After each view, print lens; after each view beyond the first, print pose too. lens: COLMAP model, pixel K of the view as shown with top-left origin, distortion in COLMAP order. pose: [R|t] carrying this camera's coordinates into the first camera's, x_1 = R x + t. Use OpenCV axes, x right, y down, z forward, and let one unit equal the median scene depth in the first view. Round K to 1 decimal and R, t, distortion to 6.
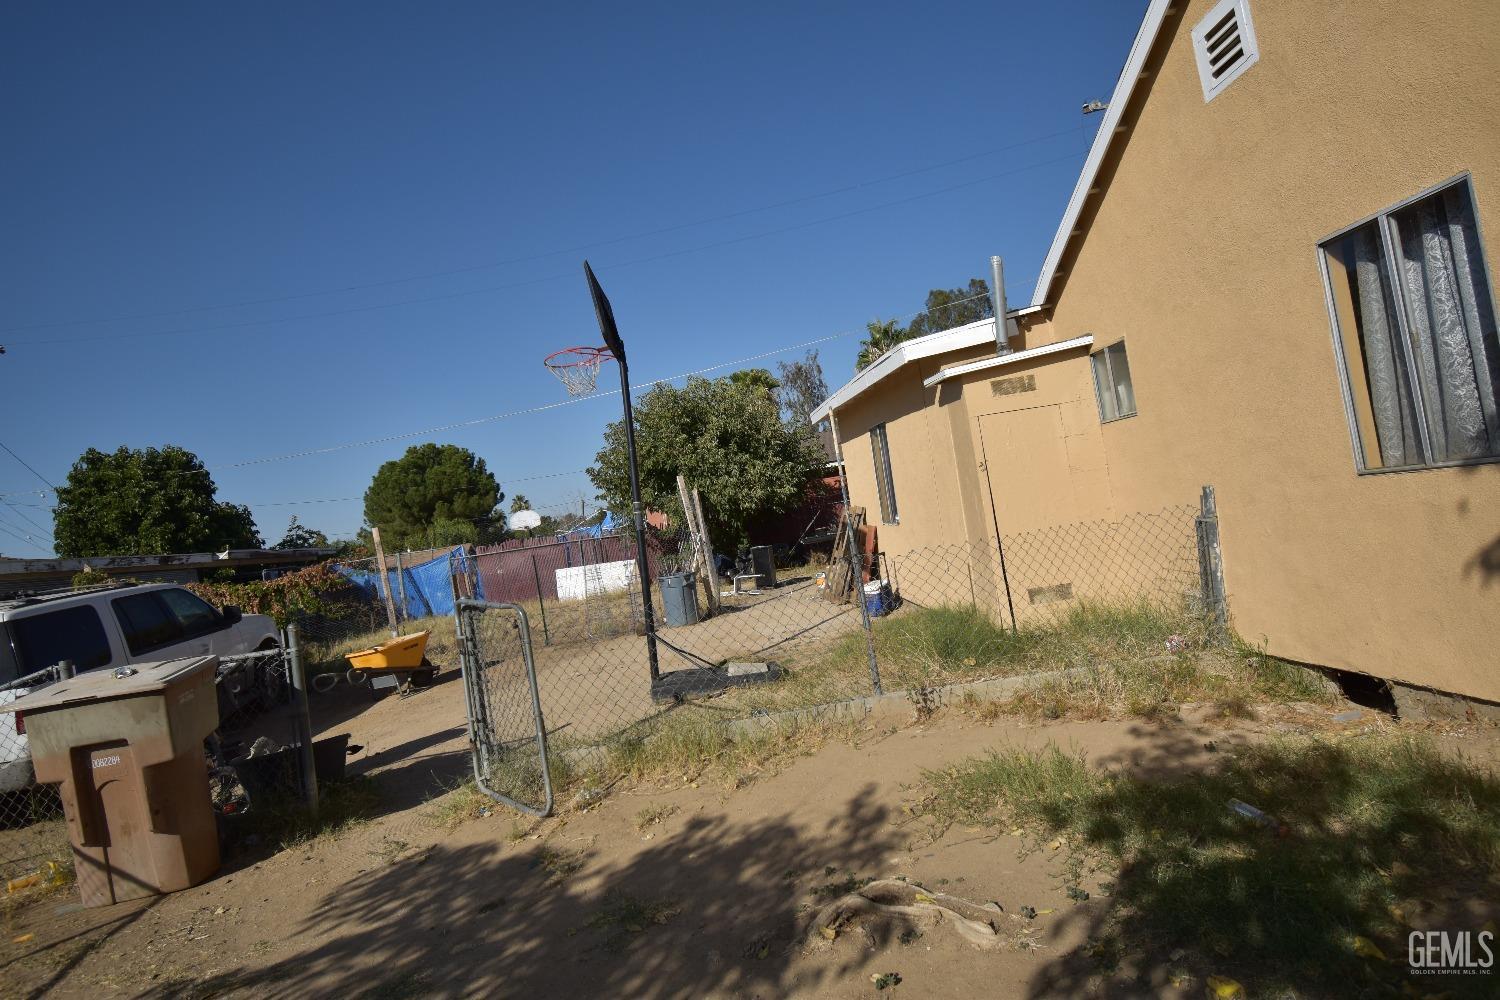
lens RADIAL K [[837.8, 0, 750.0], [0, 837.8, 500.0], [0, 0, 1]] dist [0.001058, 0.000097]
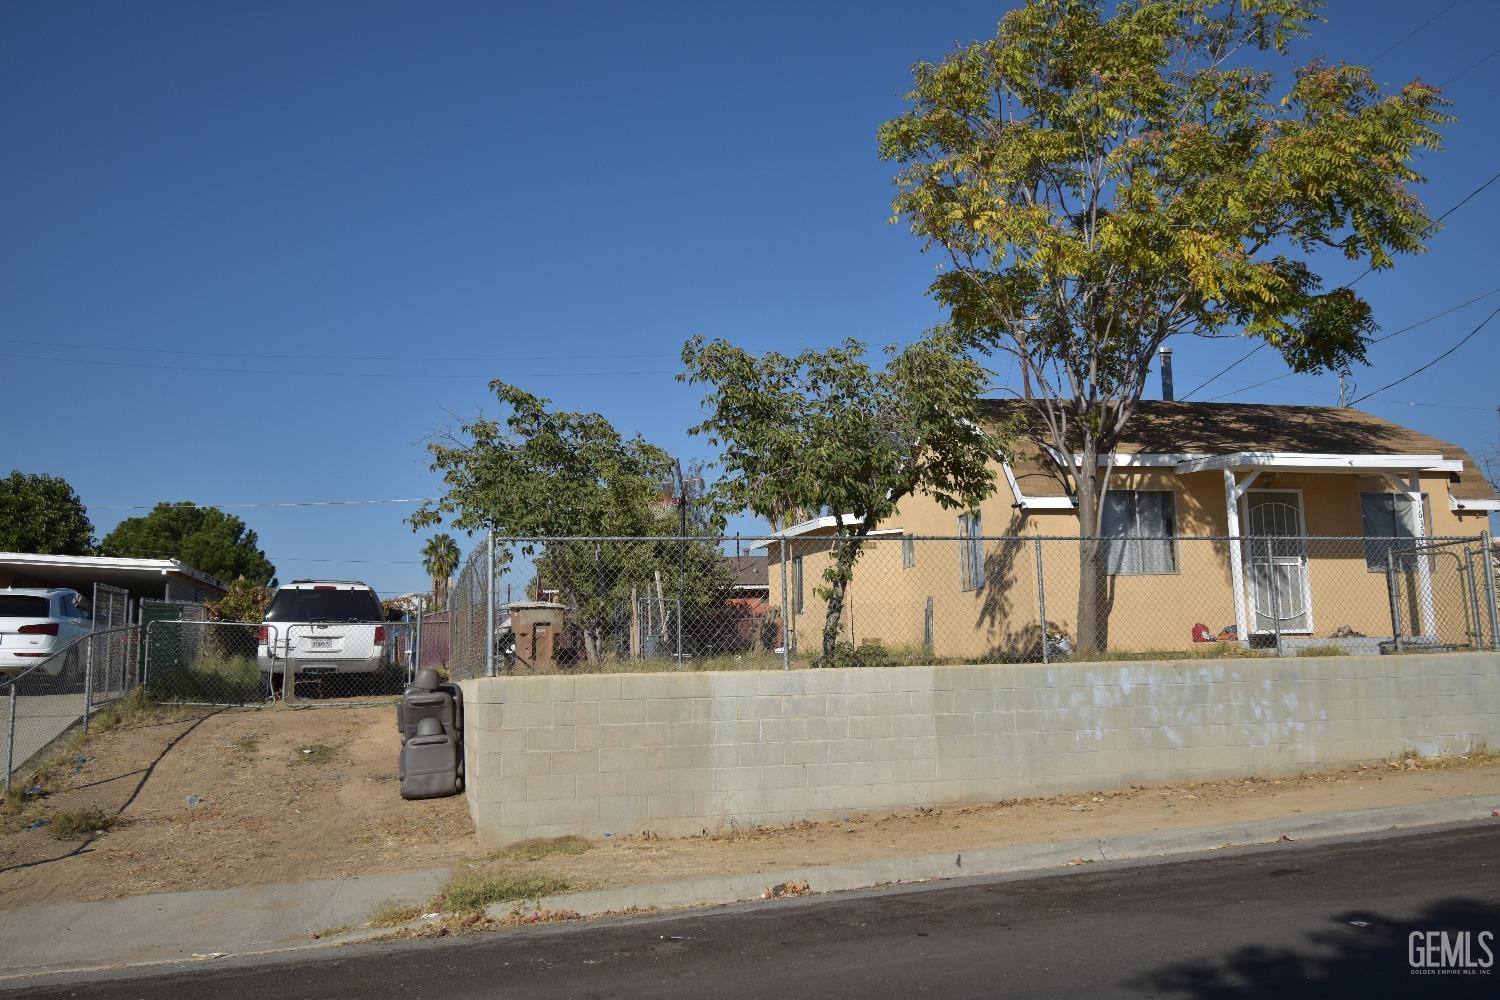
lens RADIAL K [[1213.3, 0, 759.9], [0, 1213.3, 499.2], [0, 0, 1]] dist [0.004919, -0.013635]
pose [[0.977102, 0.150100, 0.150803, -0.160802], [-0.128974, 0.981531, -0.141289, 0.079866], [-0.169226, 0.118604, 0.978415, -0.731749]]
